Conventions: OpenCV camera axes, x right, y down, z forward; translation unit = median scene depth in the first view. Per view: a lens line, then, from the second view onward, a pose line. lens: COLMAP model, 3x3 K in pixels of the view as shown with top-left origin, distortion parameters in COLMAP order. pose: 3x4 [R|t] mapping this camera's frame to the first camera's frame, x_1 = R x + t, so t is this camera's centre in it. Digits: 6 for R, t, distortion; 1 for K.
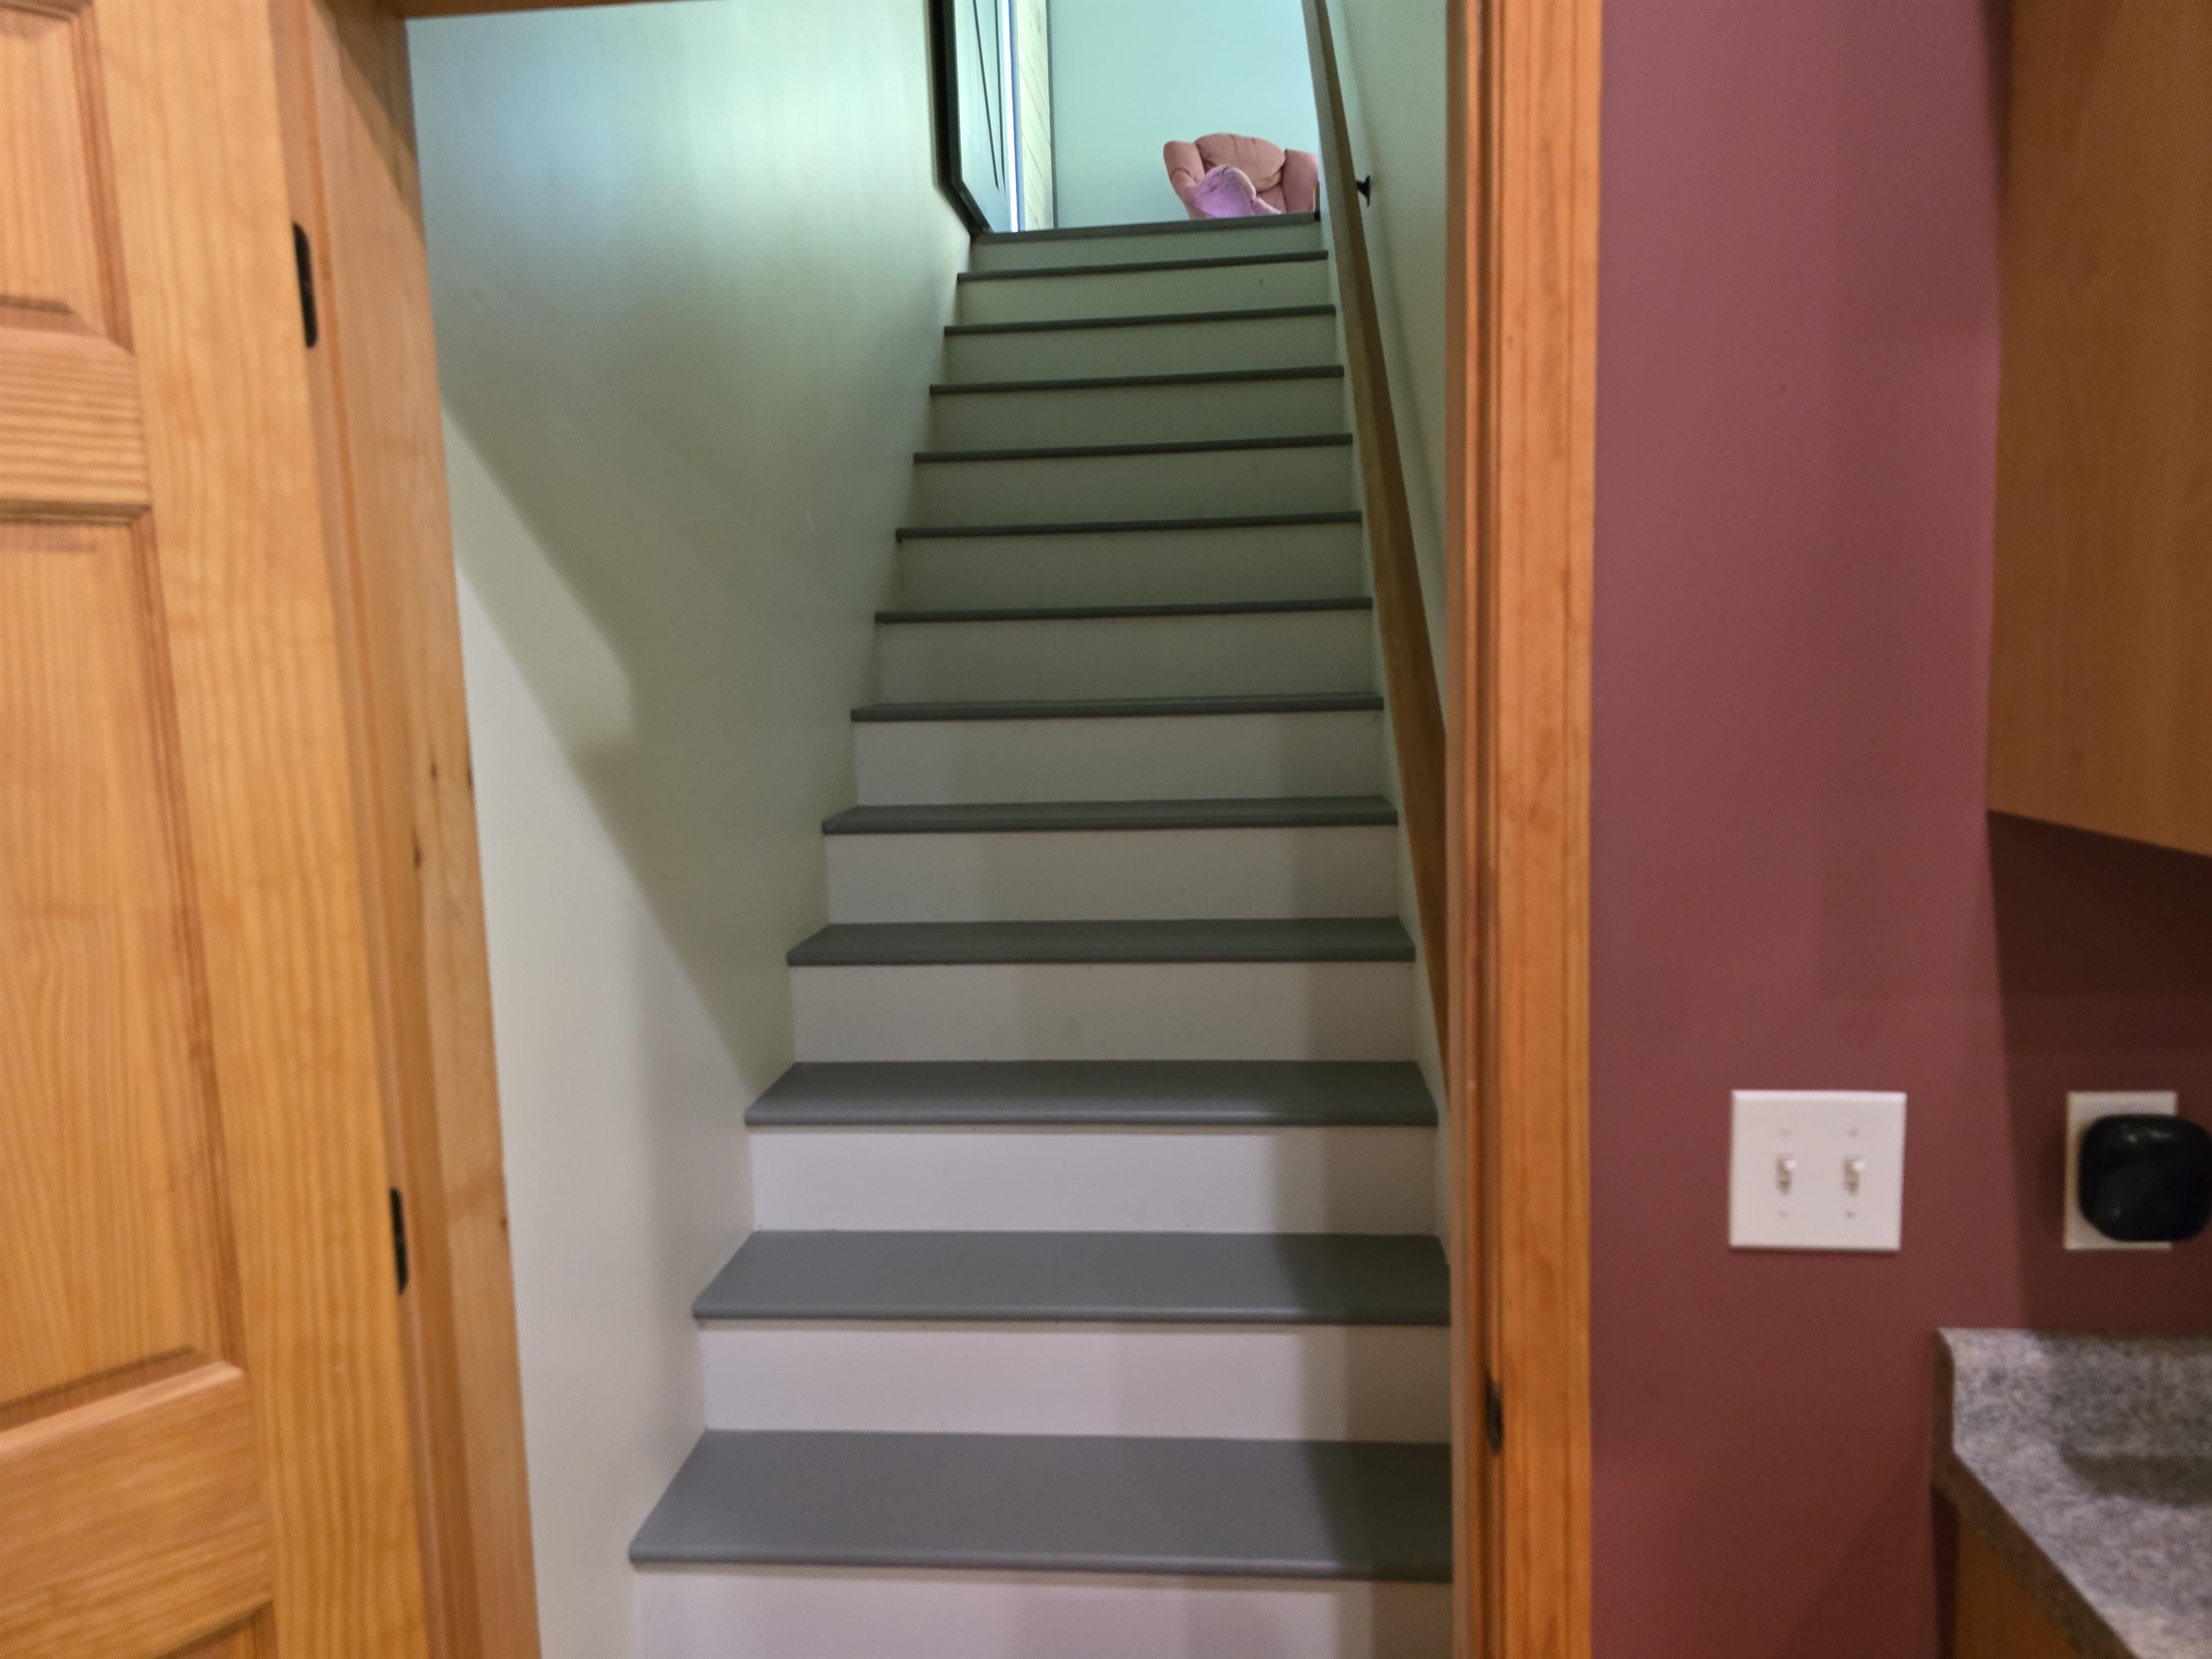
lens RADIAL K [[1482.7, 0, 1106.3], [0, 1482.7, 827.3], [0, 0, 1]] dist [0.058640, -0.048291]
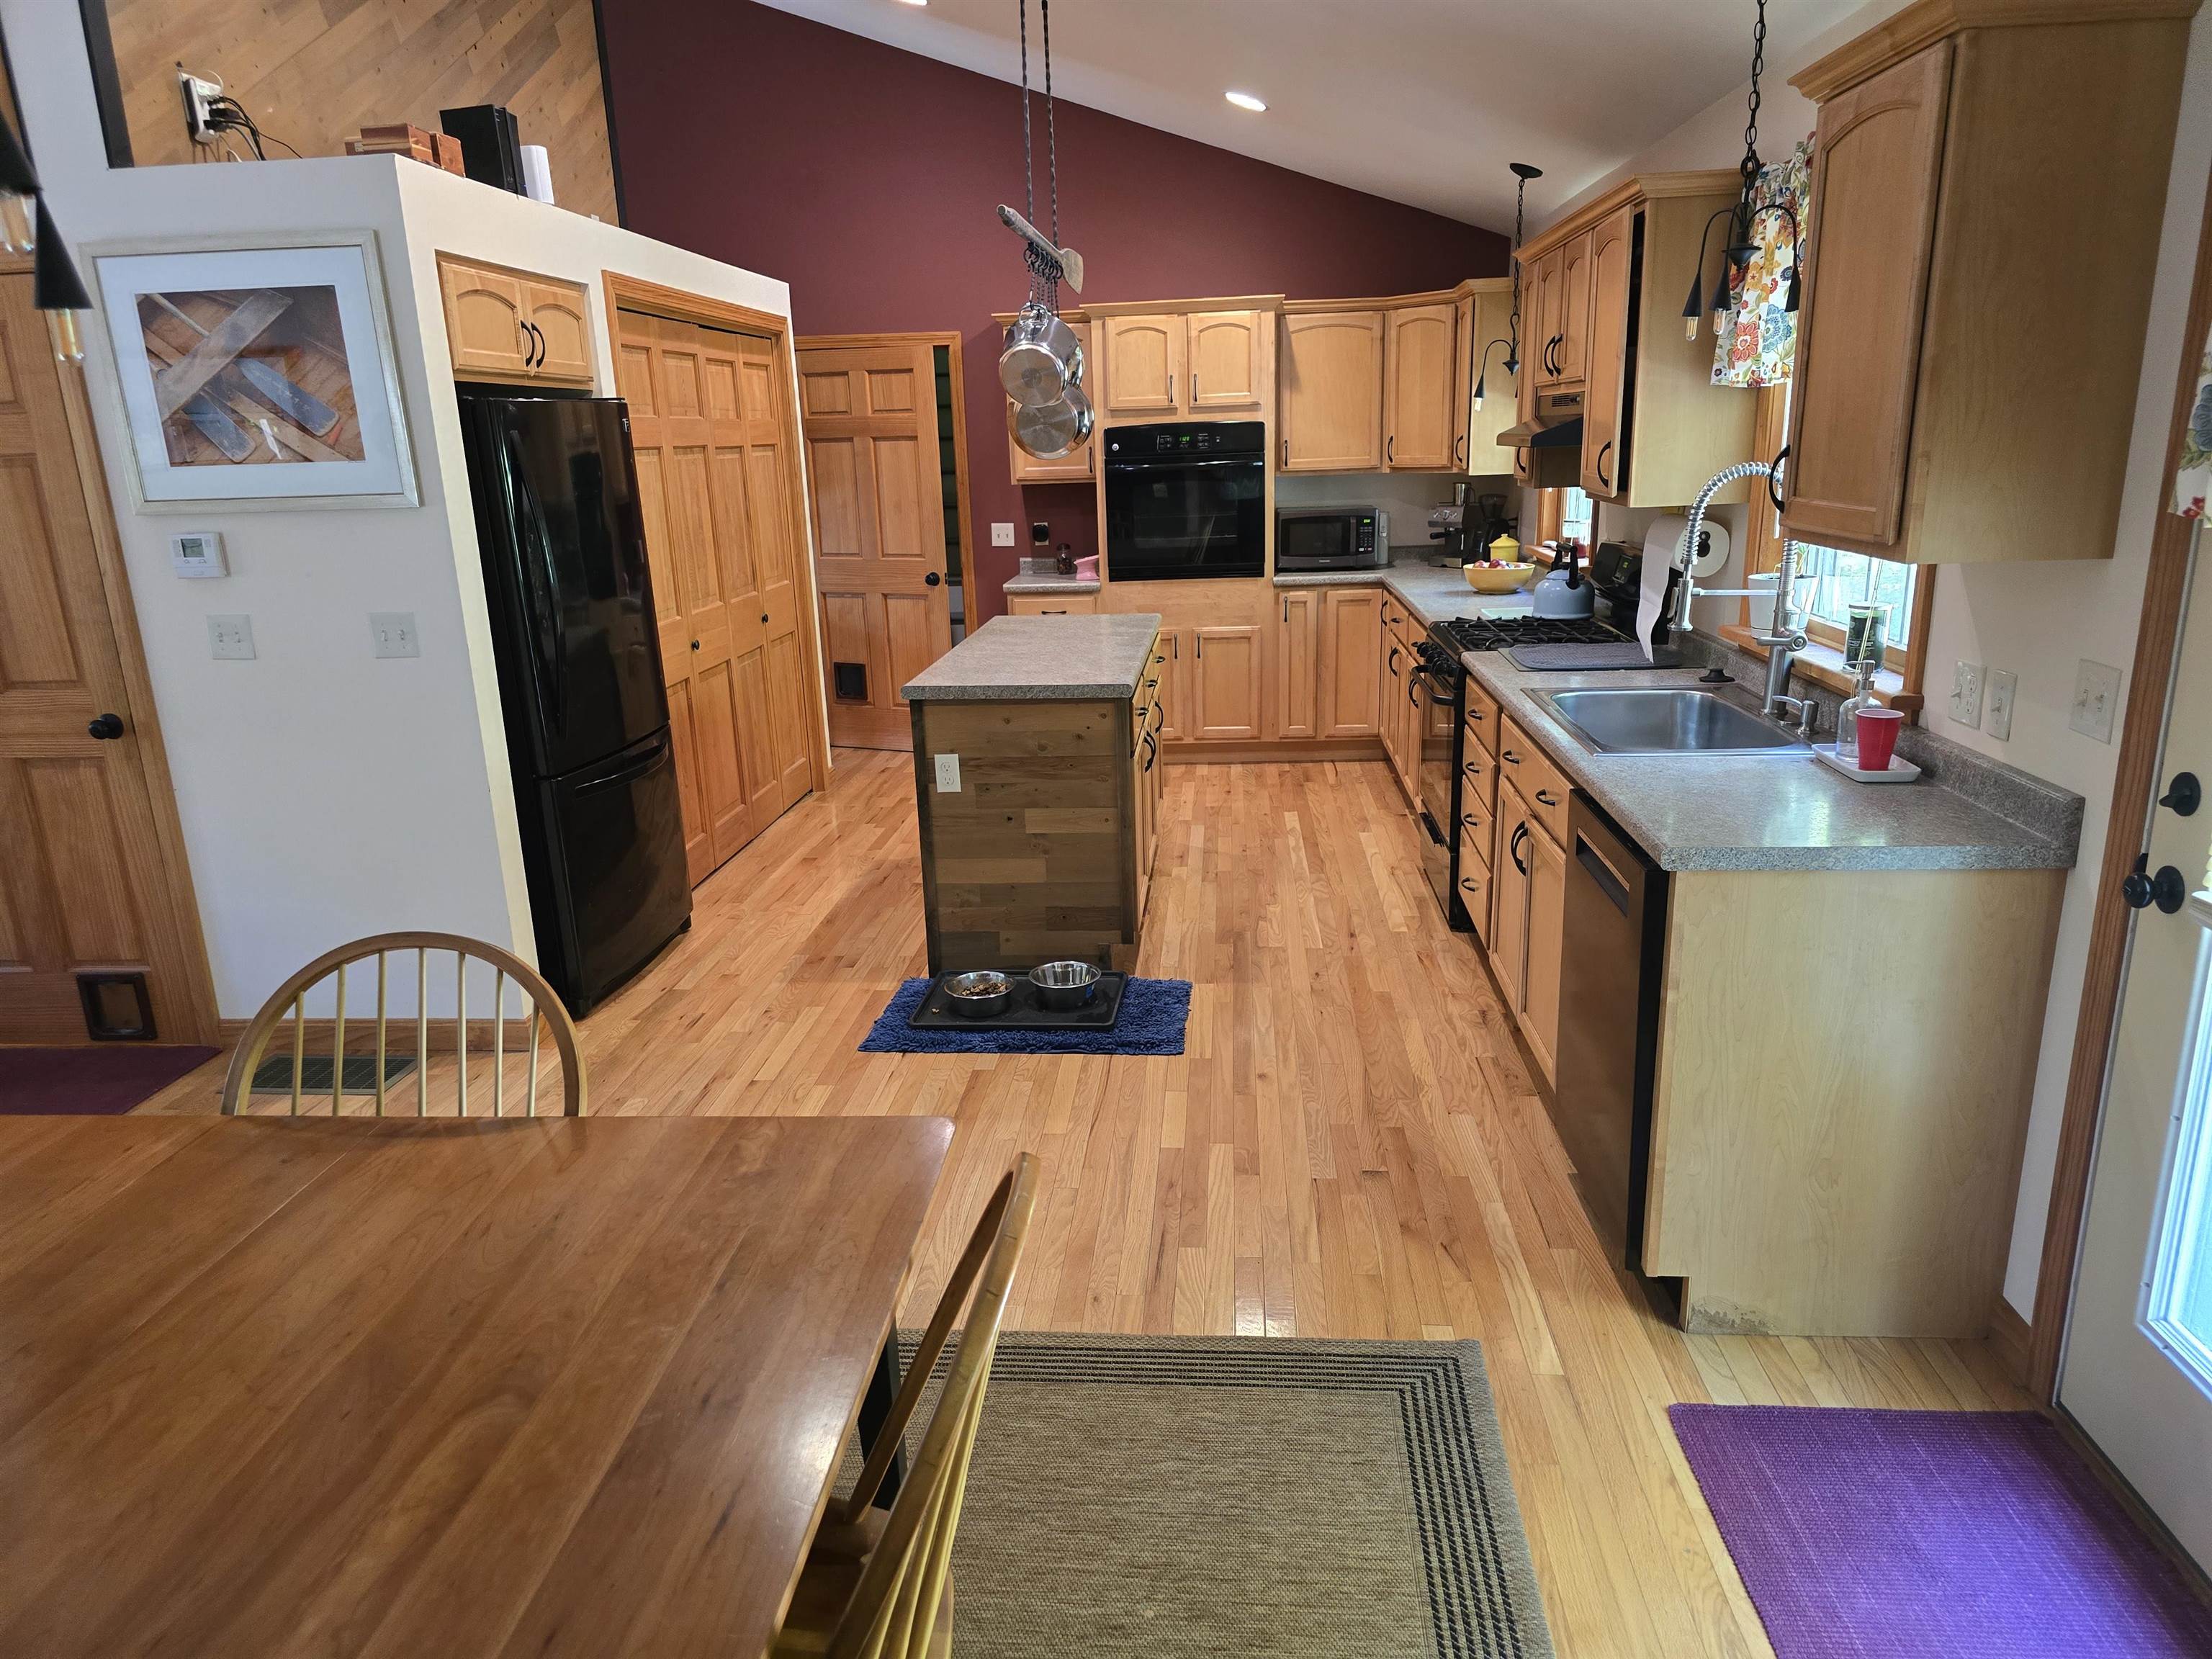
lens RADIAL K [[1482.7, 0, 1108.0], [0, 1482.7, 847.0], [0, 0, 1]] dist [0.058640, -0.048291]
pose [[0.999959, 0.005682, 0.007109, 0.949468], [-0.006708, 0.988096, 0.153695, 0.620325], [-0.006151, -0.153737, 0.988093, -6.430489]]
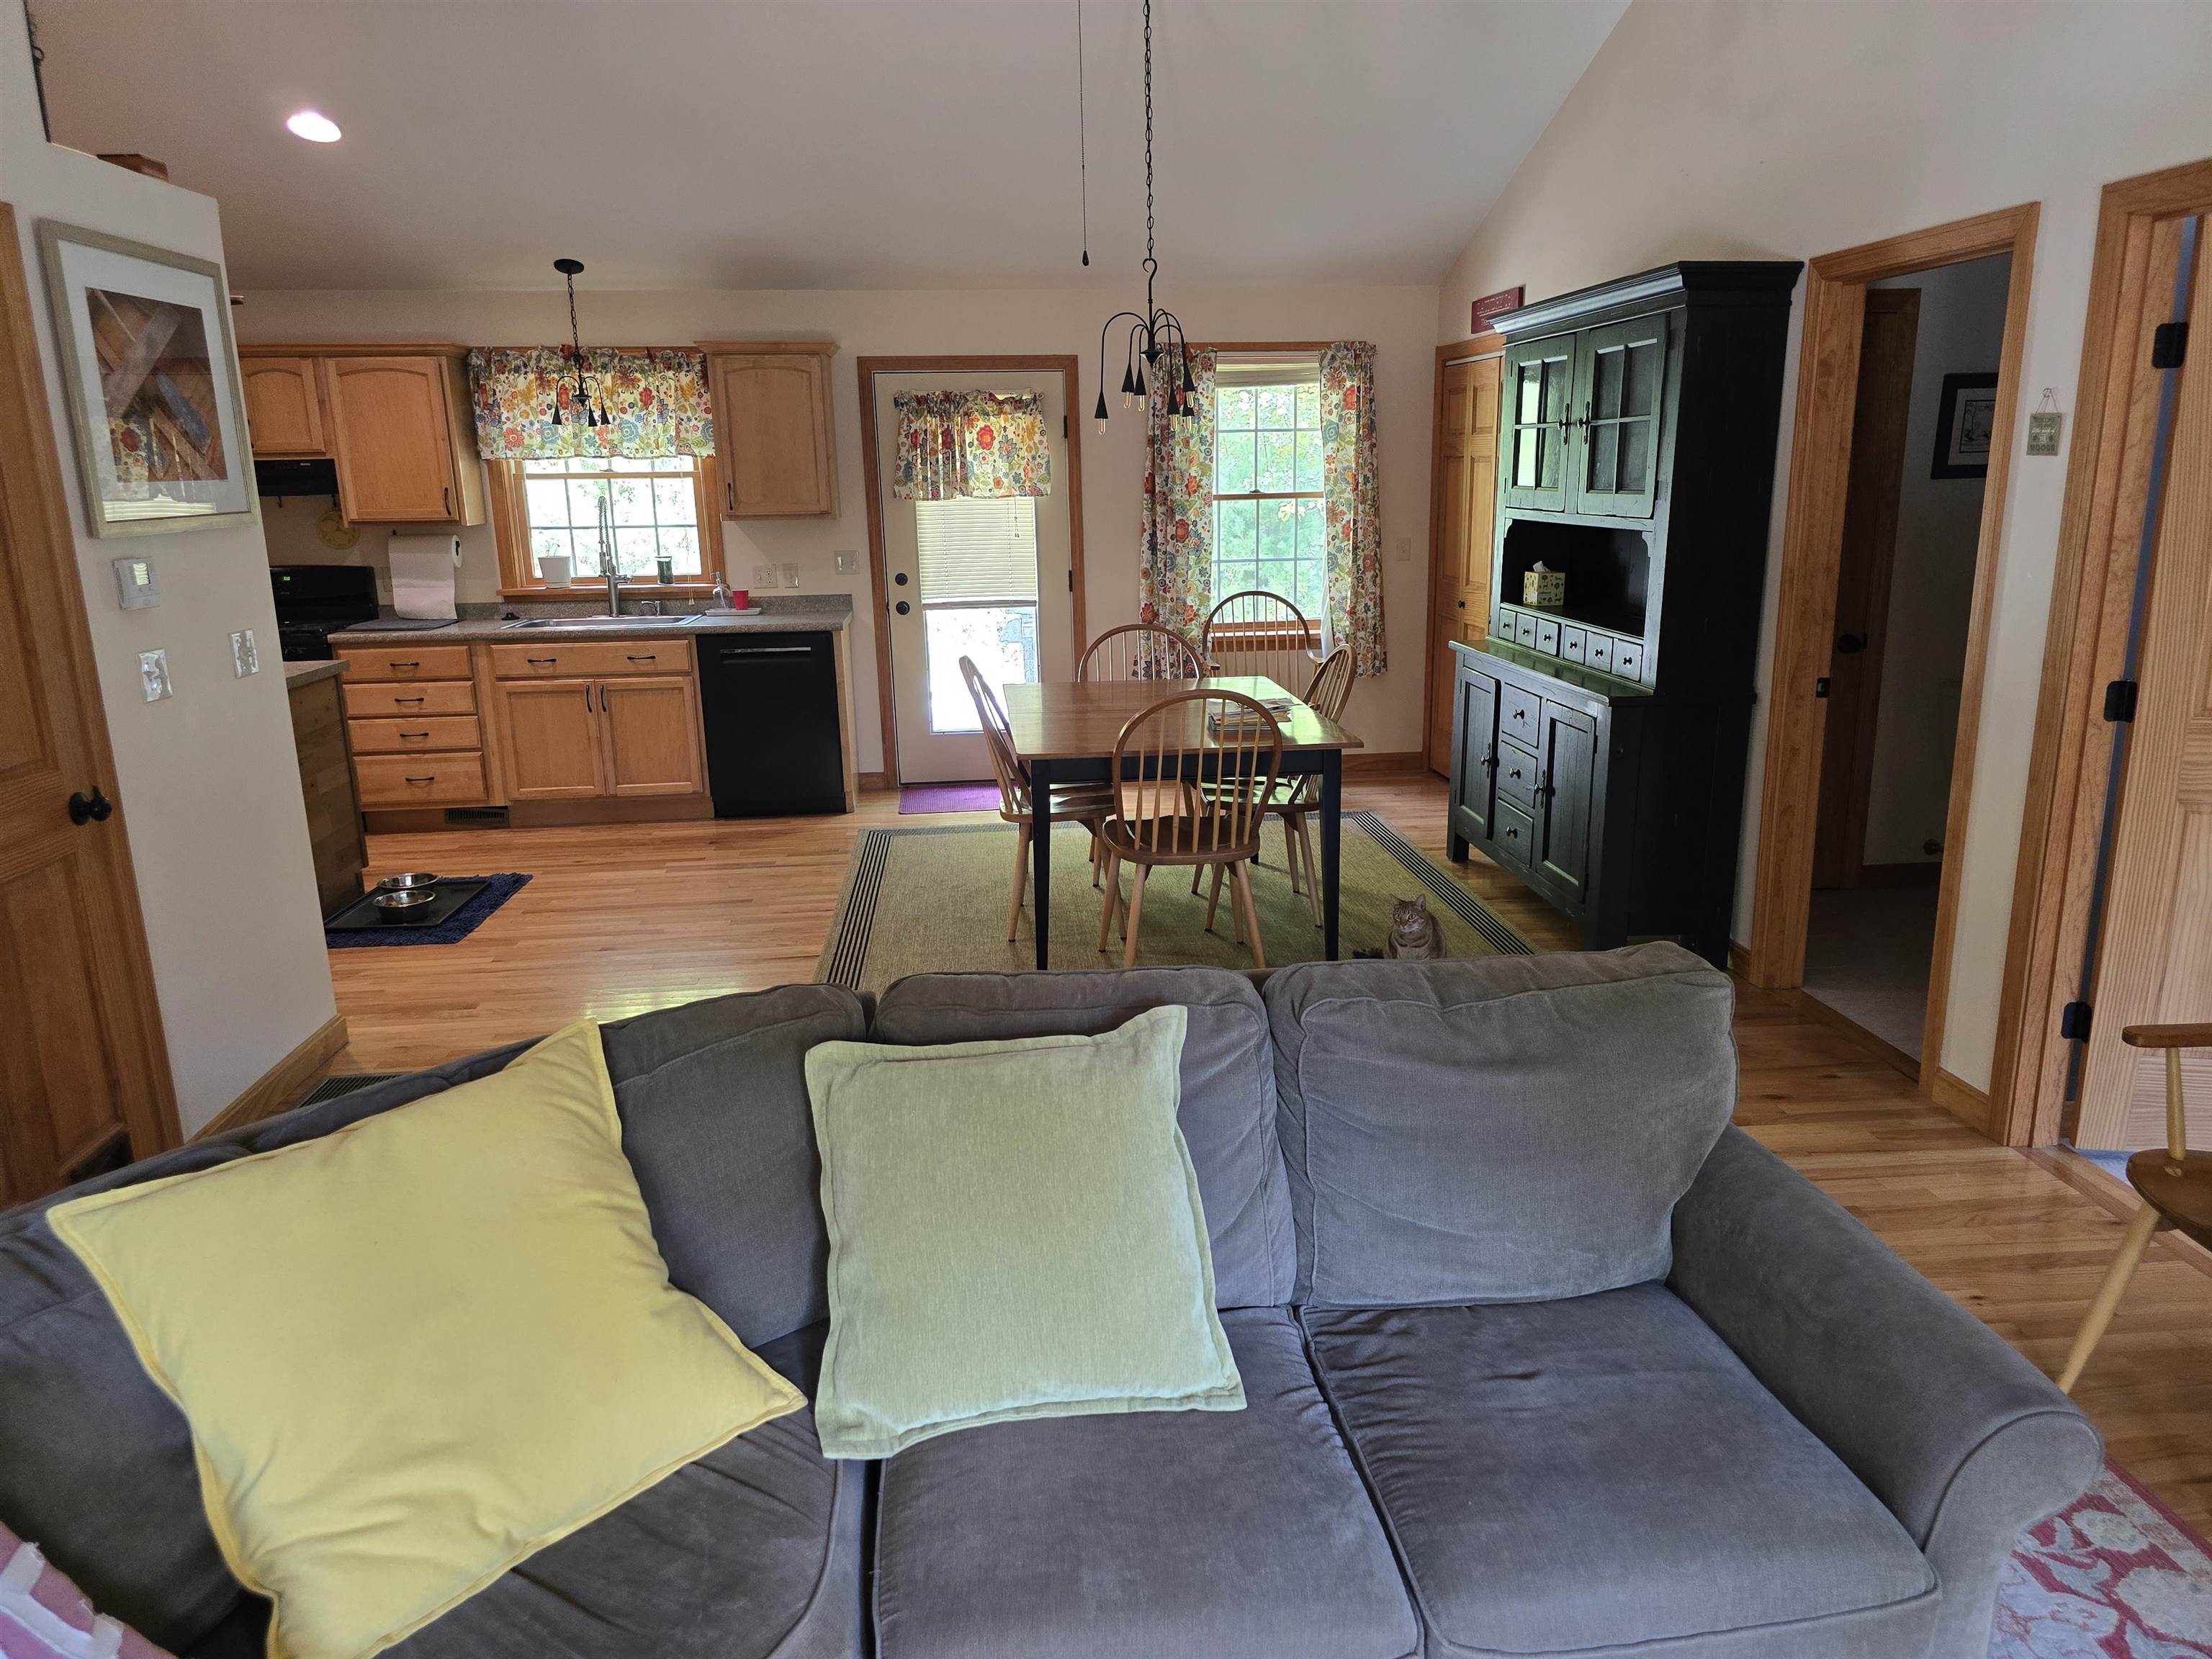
lens RADIAL K [[1482.7, 0, 1117.3], [0, 1482.7, 837.0], [0, 0, 1]] dist [0.058640, -0.048291]
pose [[-0.182842, -0.197339, 0.963133, -4.712563], [0.143235, 0.963848, 0.224677, 0.595264], [-0.972652, 0.179035, -0.147966, -4.200536]]
